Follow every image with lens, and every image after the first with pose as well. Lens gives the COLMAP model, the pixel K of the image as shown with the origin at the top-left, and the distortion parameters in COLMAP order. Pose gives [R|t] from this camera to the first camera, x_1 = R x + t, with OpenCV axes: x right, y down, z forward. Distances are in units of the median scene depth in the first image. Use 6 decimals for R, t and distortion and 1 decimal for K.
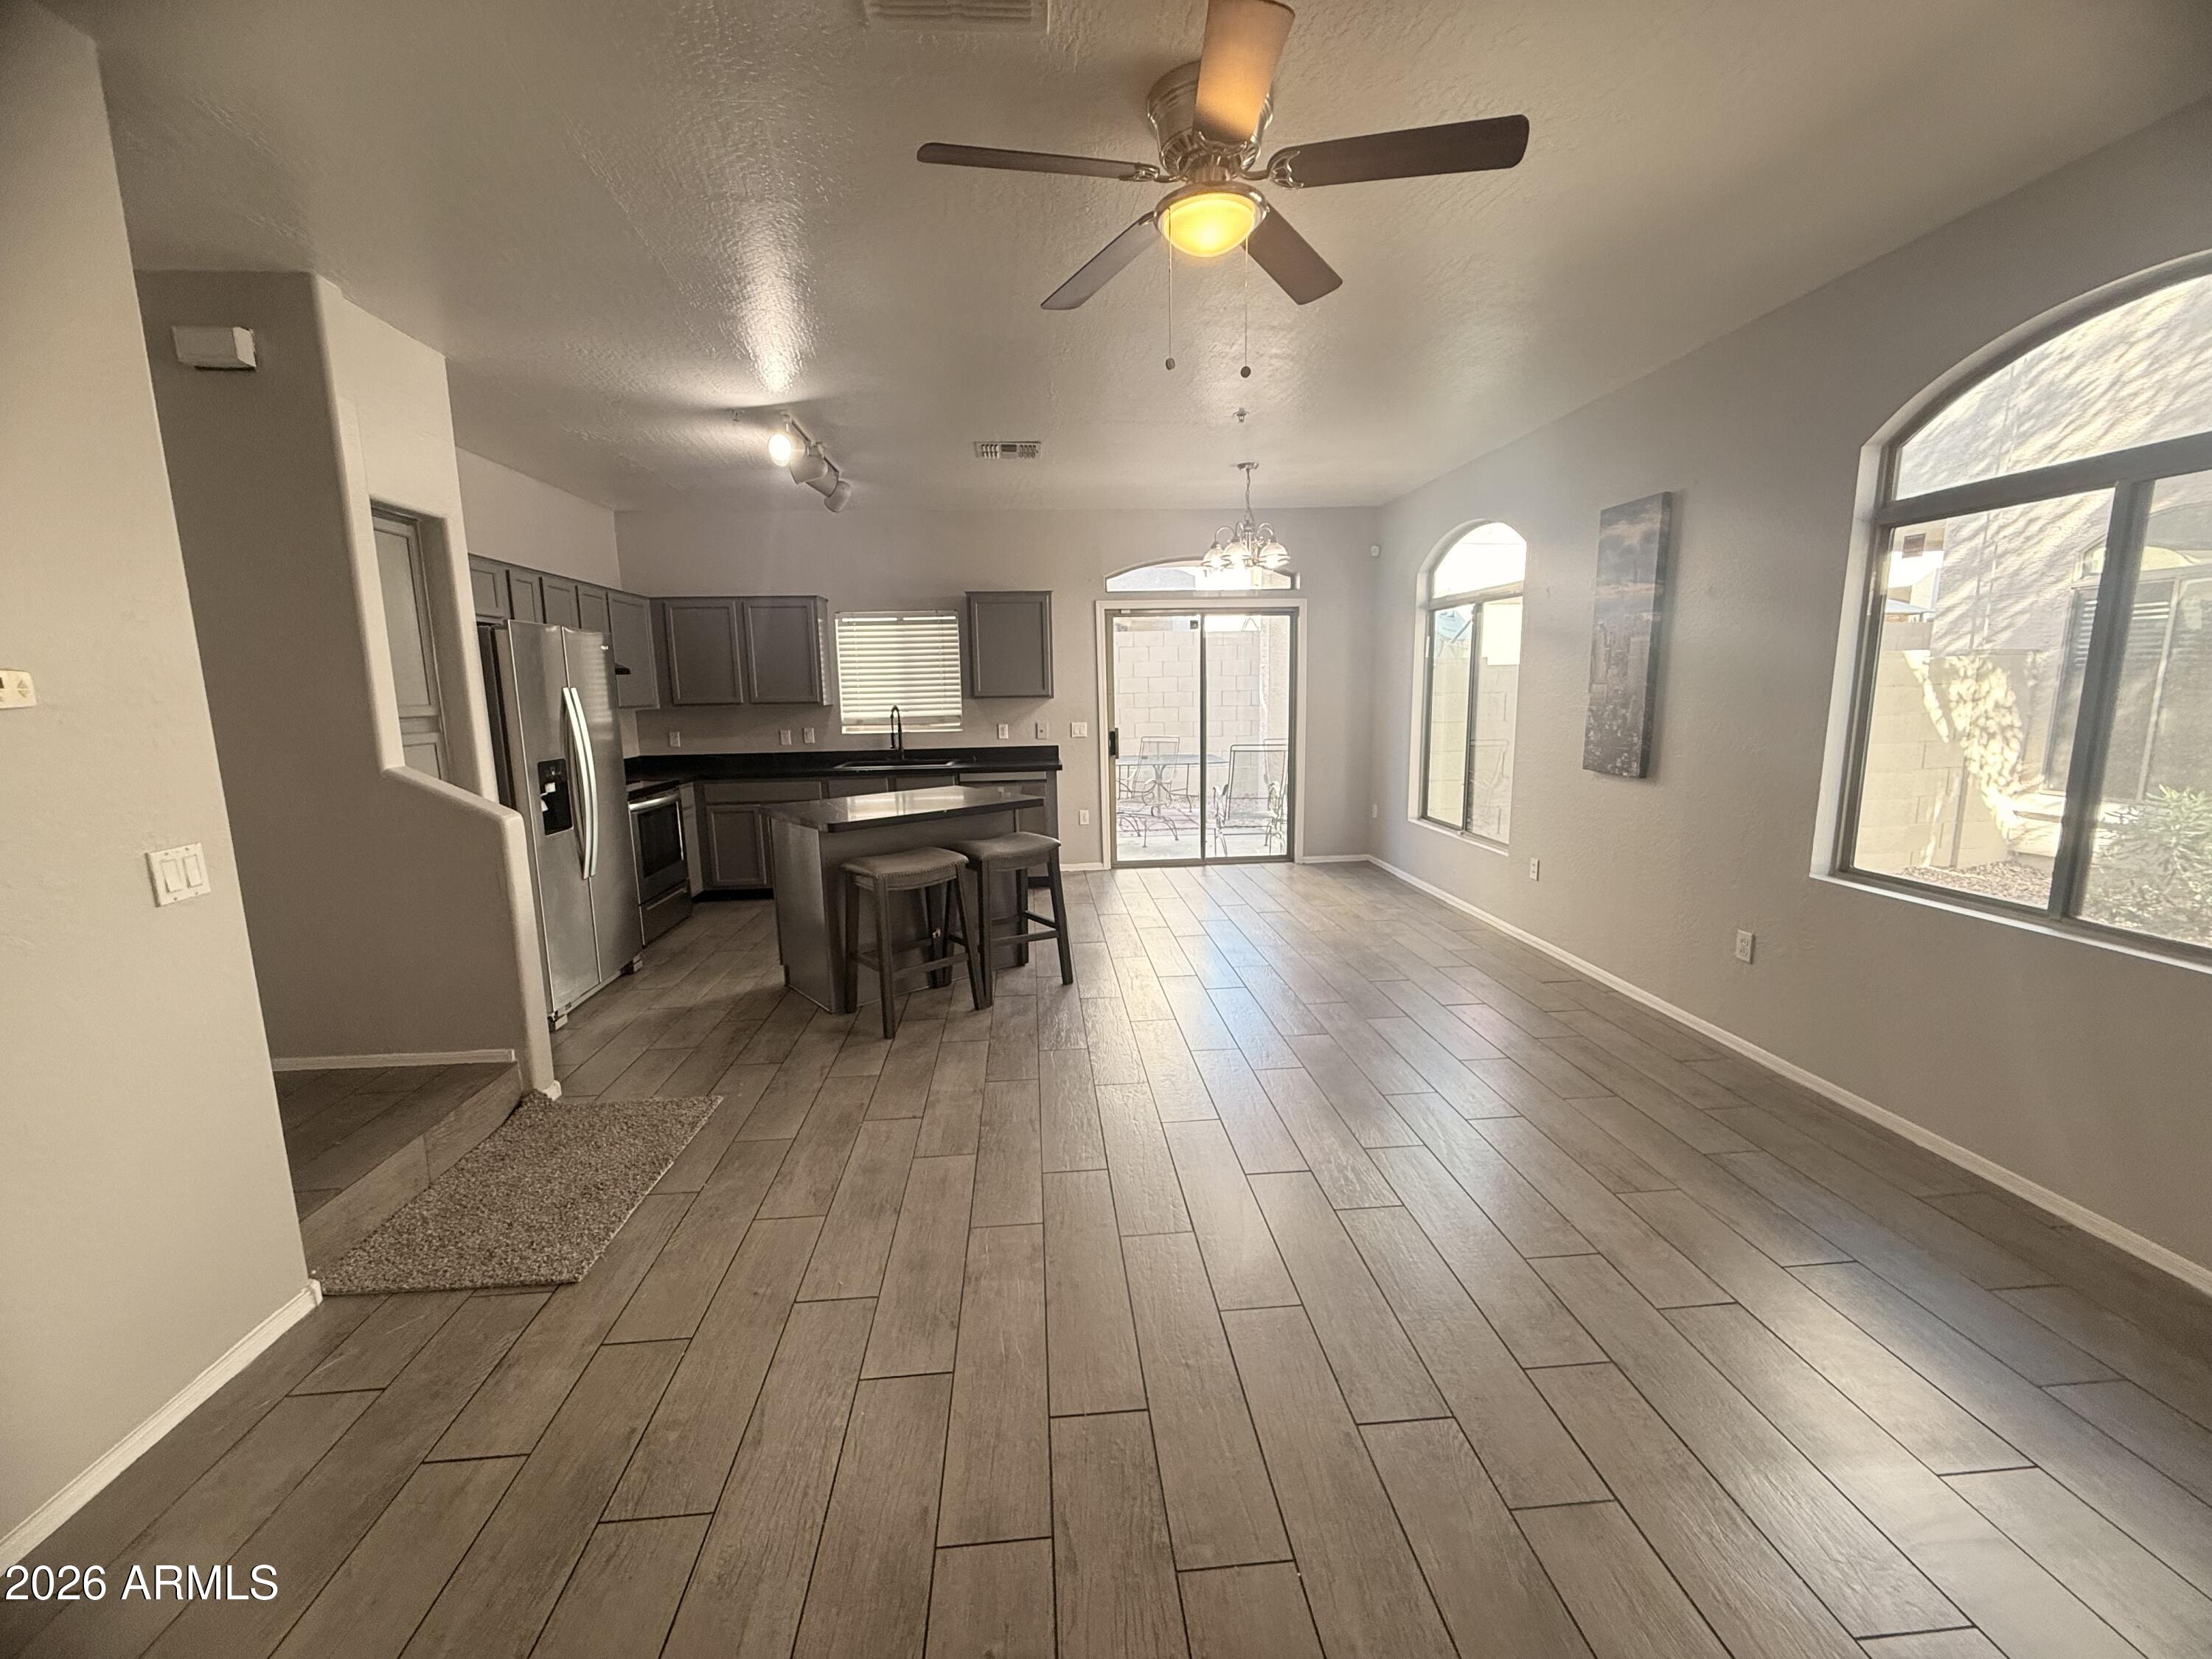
lens RADIAL K [[880.4, 0, 1097.8], [0, 880.4, 824.9], [0, 0, 1]] dist [0.000297, -0.000225]
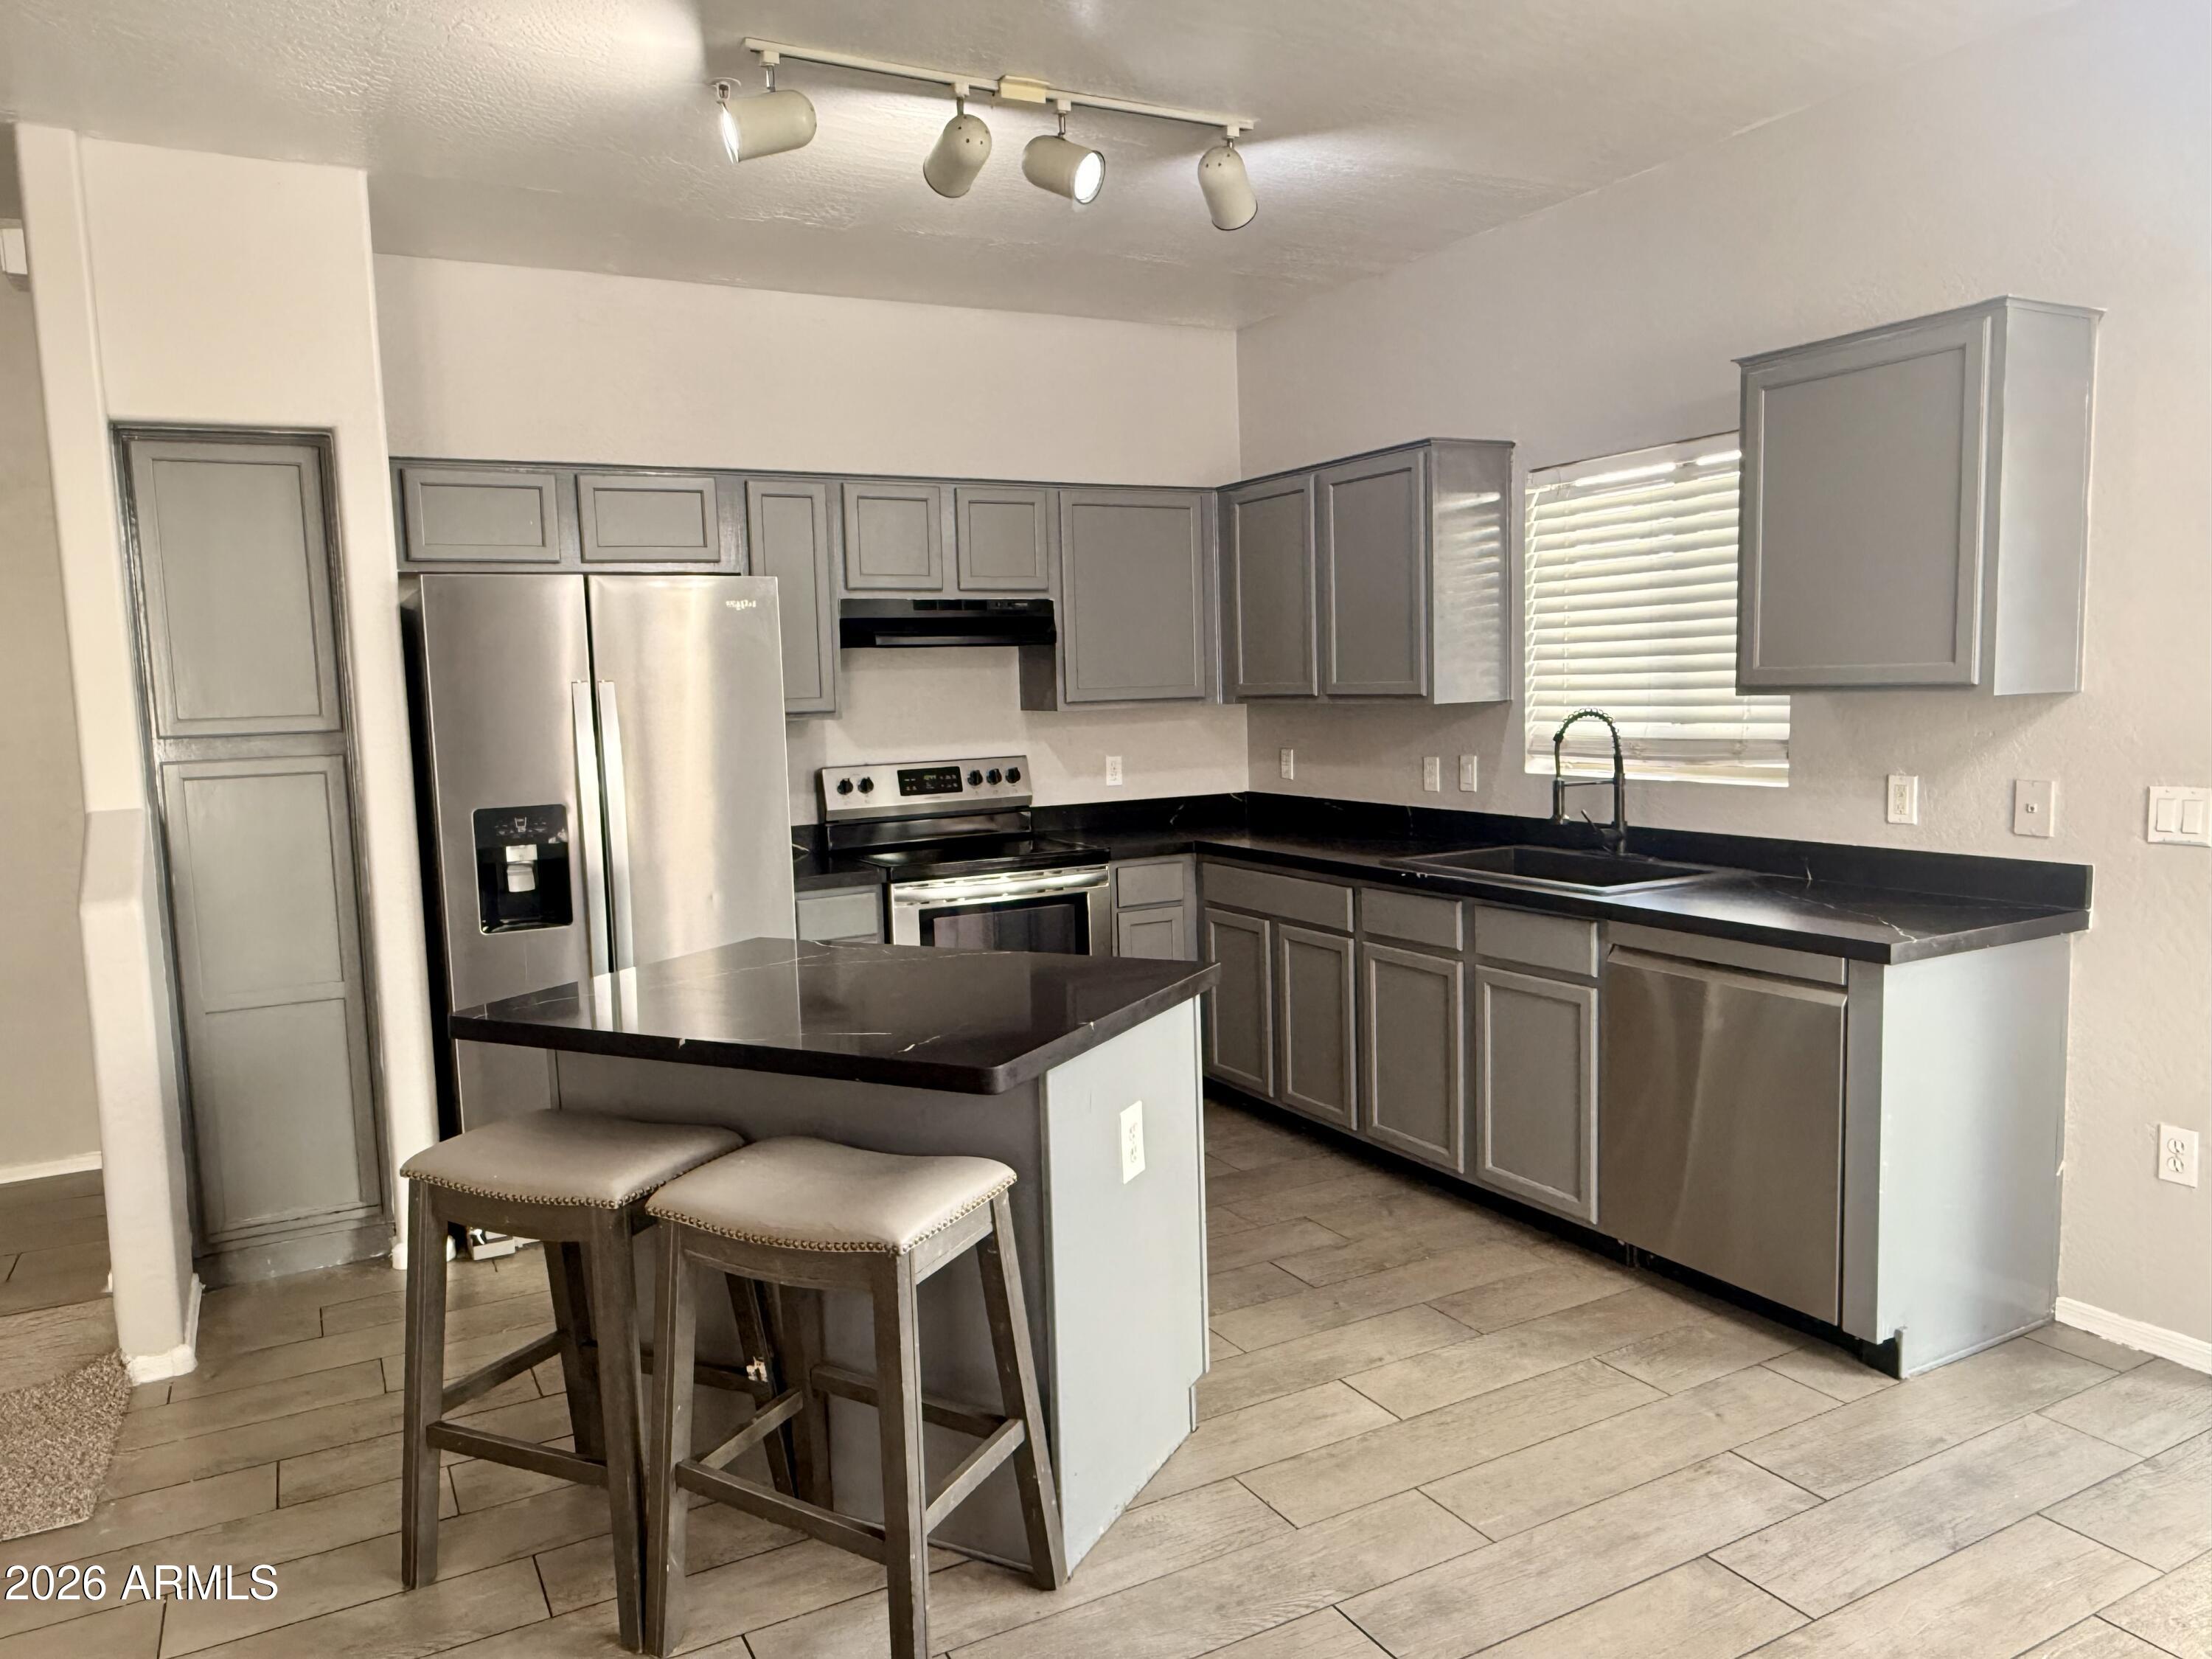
lens RADIAL K [[1509.1, 0, 1094.1], [0, 1509.1, 833.1], [0, 0, 1]] dist [0.002559, 0.000920]
pose [[0.396977, 0.100523, -0.912307, 0.322514], [-0.119727, 0.991163, 0.057115, -0.113670], [0.909986, 0.086555, 0.405504, 0.673132]]
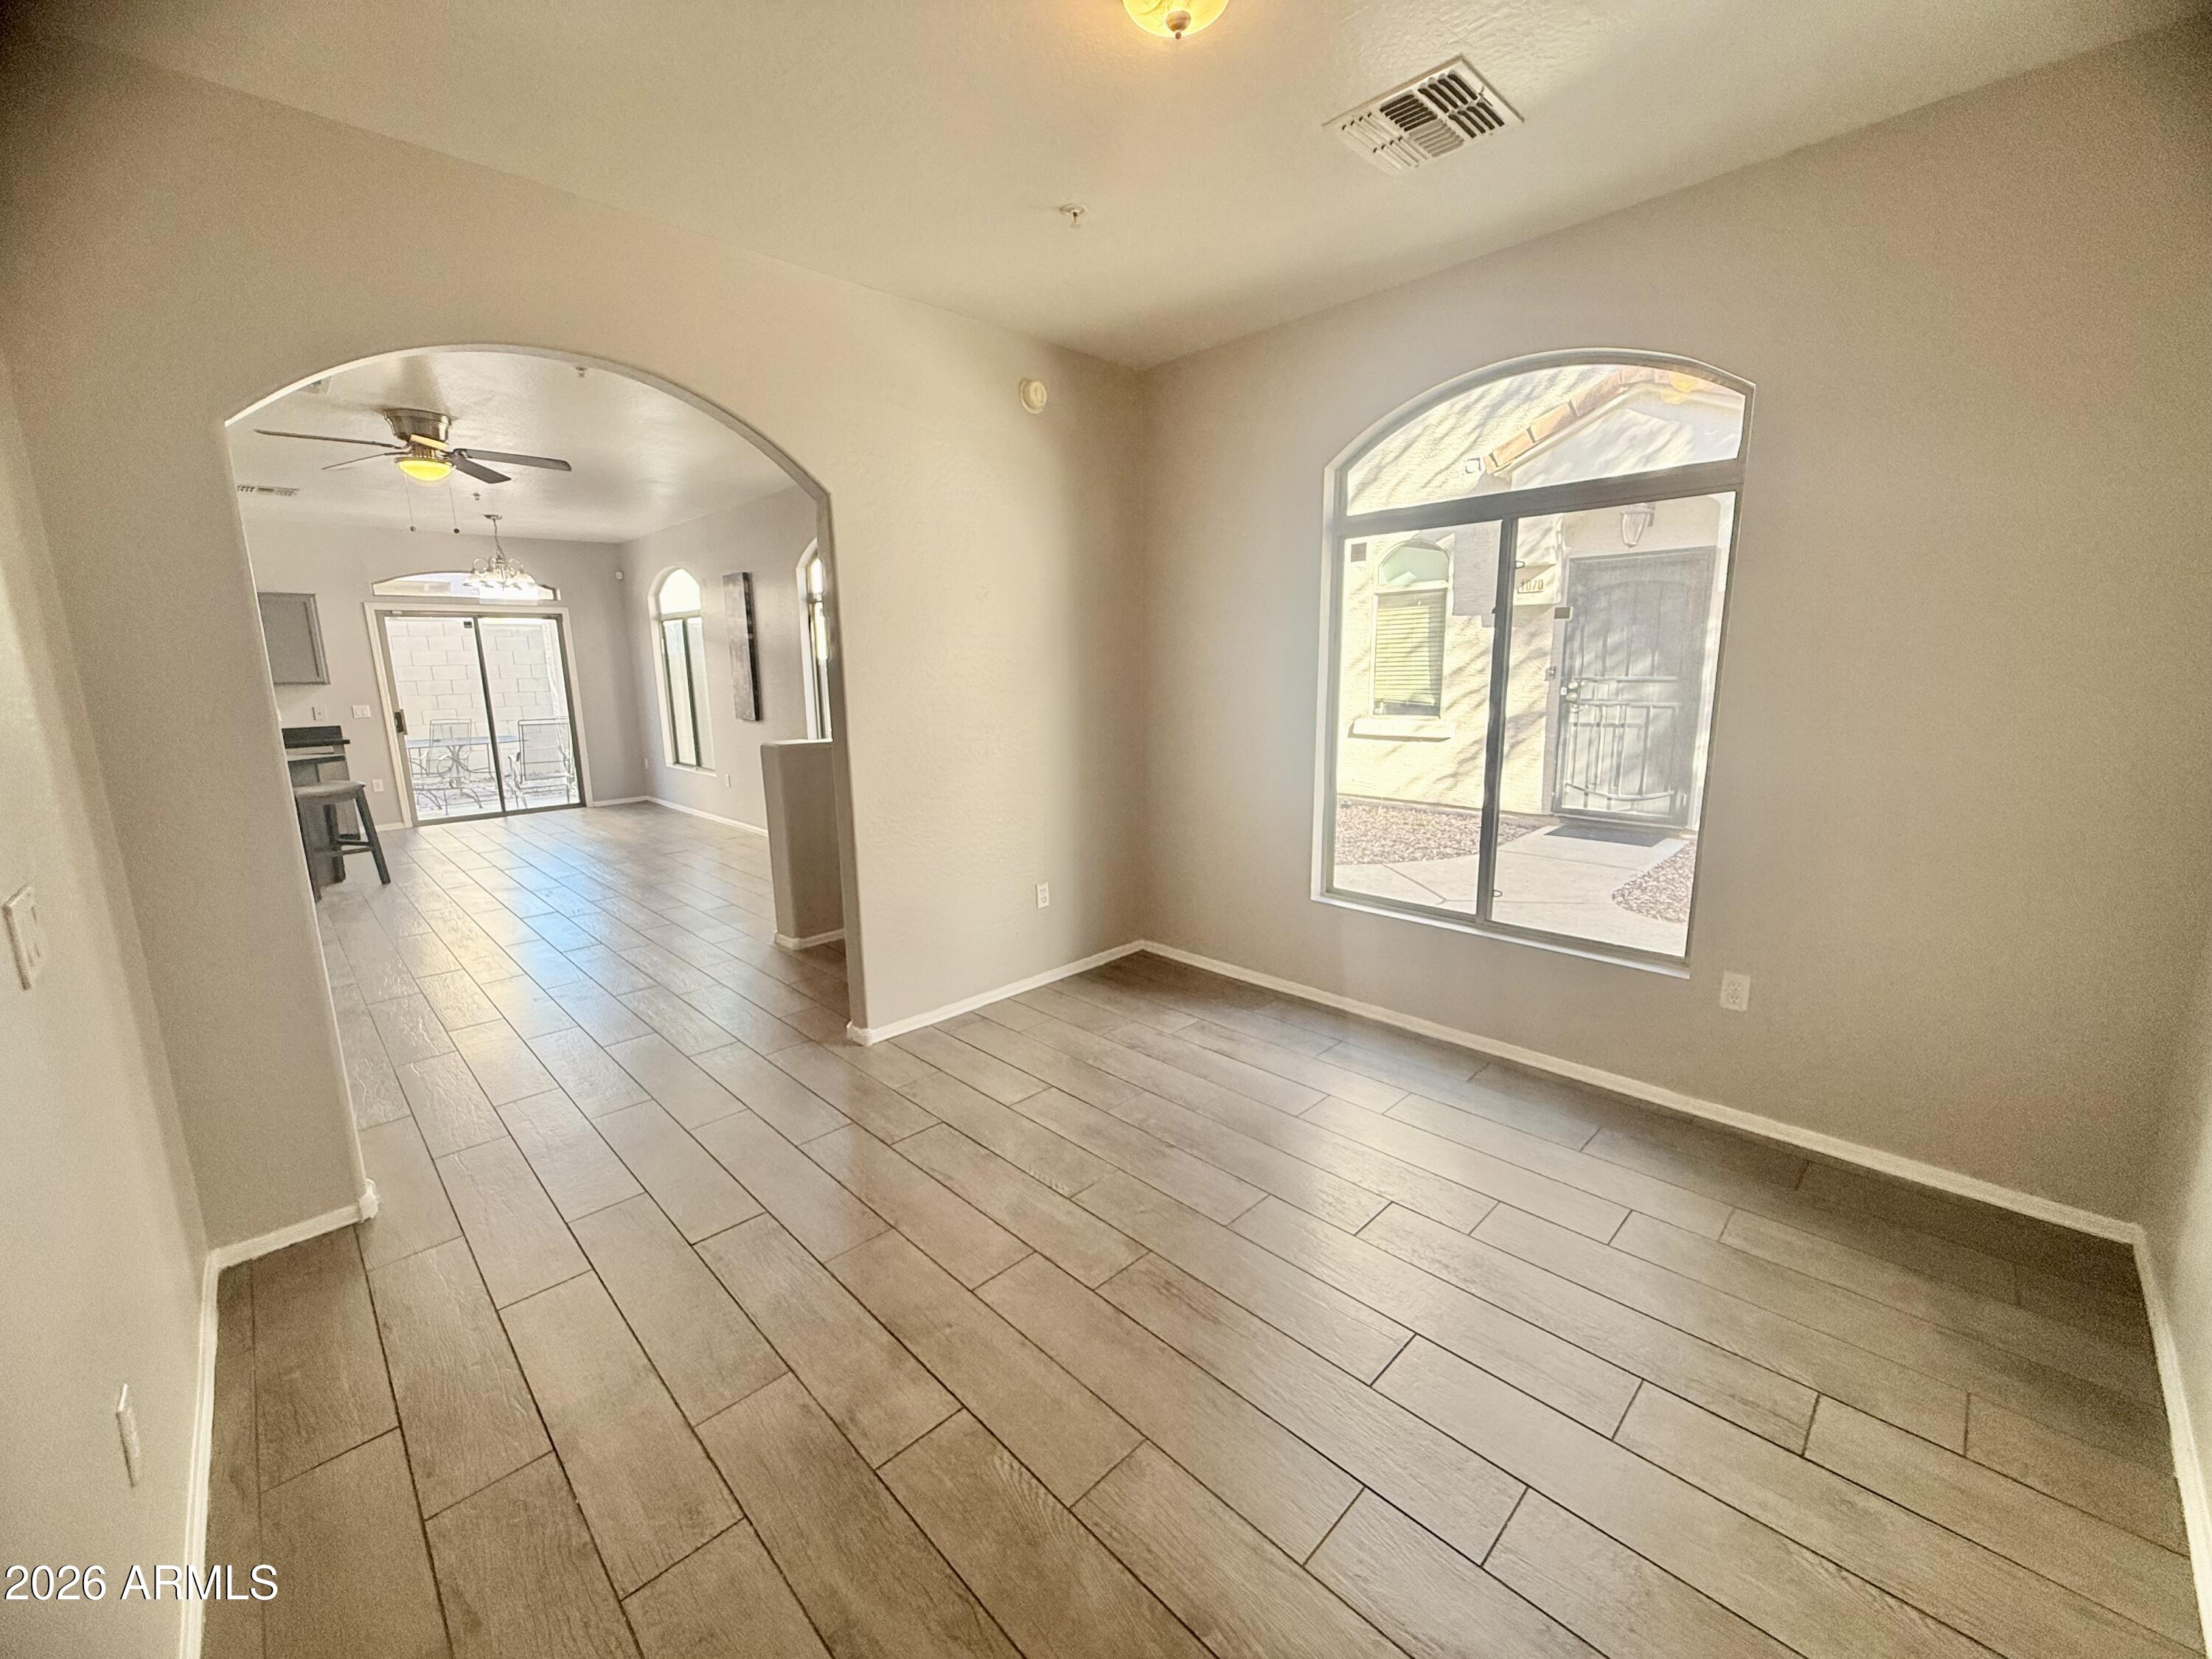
lens RADIAL K [[880.4, 0, 1097.8], [0, 880.4, 824.9], [0, 0, 1]] dist [0.000297, -0.000225]
pose [[0.768744, -0.114838, 0.629162, -0.028394], [0.105217, 0.993052, 0.052698, 0.106261], [-0.630842, 0.025687, 0.775486, -0.673571]]
